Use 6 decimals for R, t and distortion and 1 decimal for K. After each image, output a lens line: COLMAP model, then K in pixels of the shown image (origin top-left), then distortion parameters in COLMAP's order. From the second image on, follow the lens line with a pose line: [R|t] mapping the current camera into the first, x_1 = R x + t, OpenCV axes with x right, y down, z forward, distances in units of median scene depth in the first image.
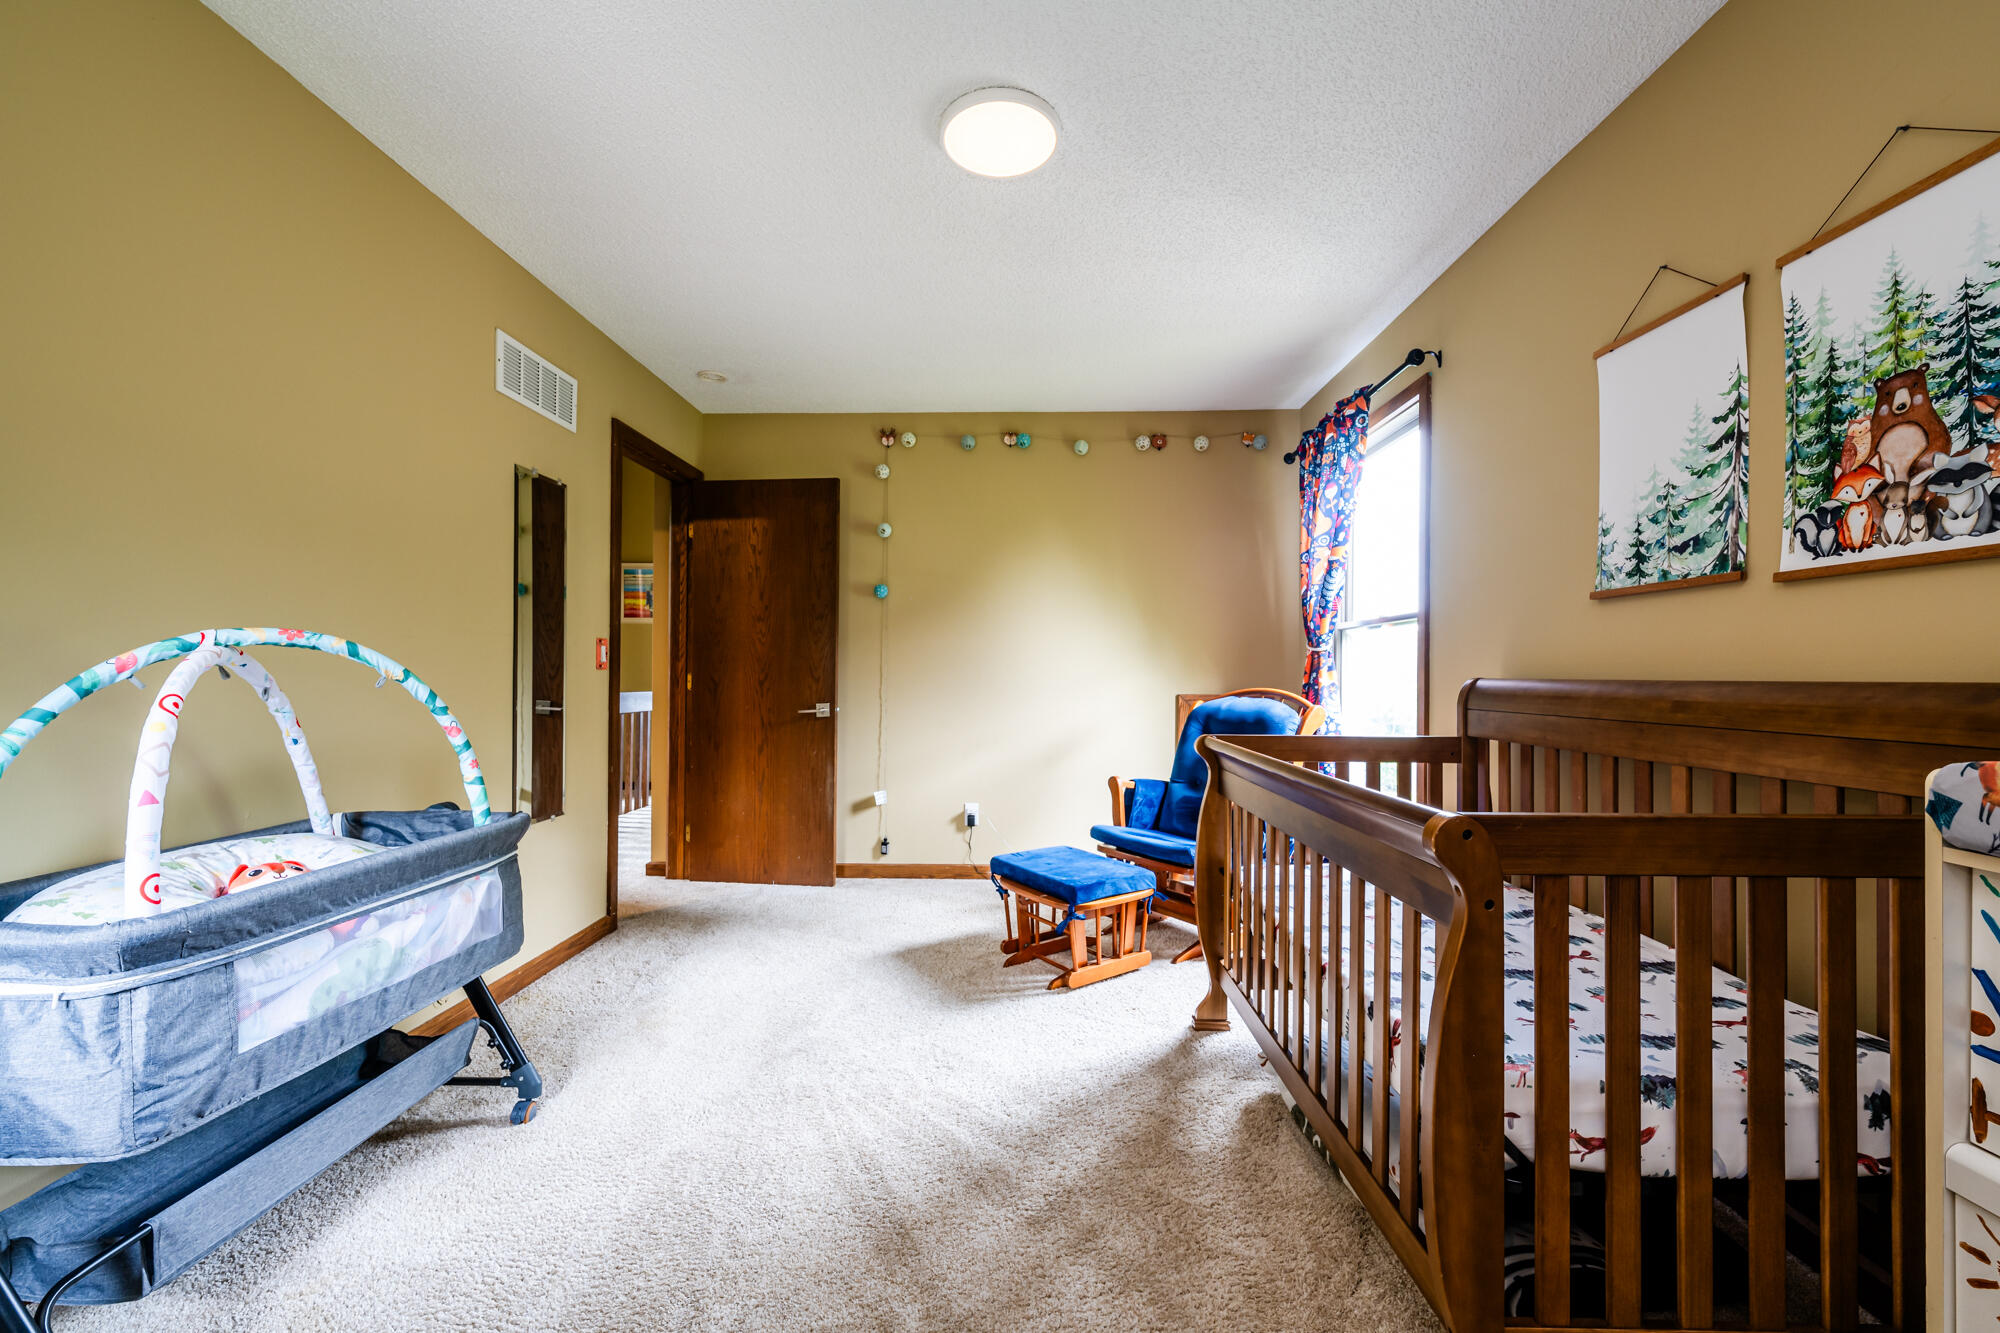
lens RADIAL K [[804.3, 0, 995.0], [0, 804.3, 672.2], [0, 0, 1]] dist [-0.002528, 0.001994]
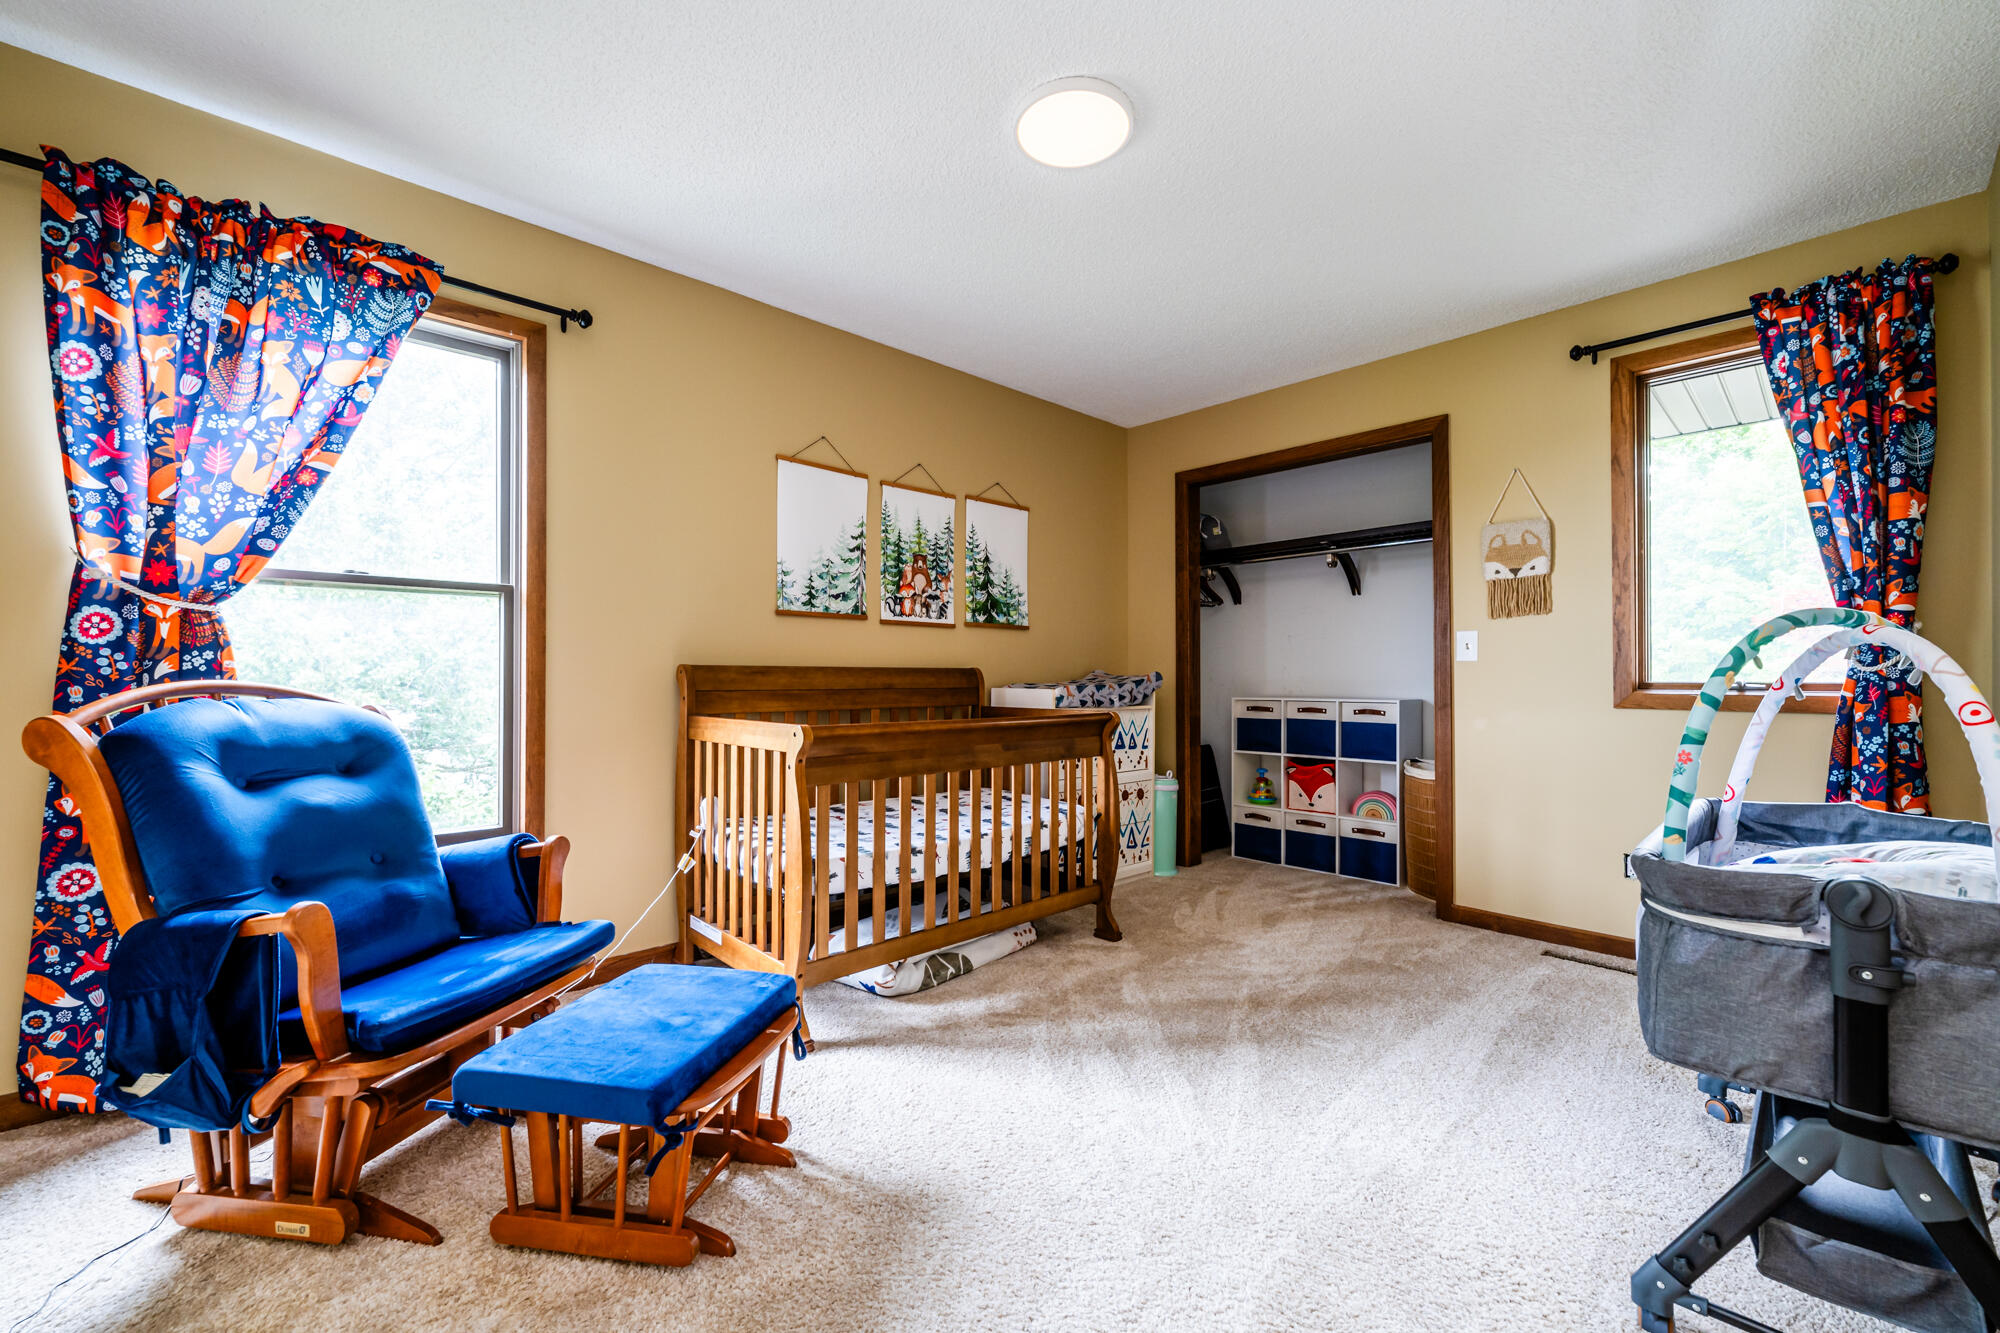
lens RADIAL K [[804.3, 0, 995.6], [0, 804.3, 665.8], [0, 0, 1]] dist [-0.002528, 0.001994]
pose [[-0.708151, 0.005788, 0.706037, -0.802168], [-0.005557, 0.999890, -0.013770, 0.034282], [-0.706039, -0.013675, -0.708041, 2.249342]]
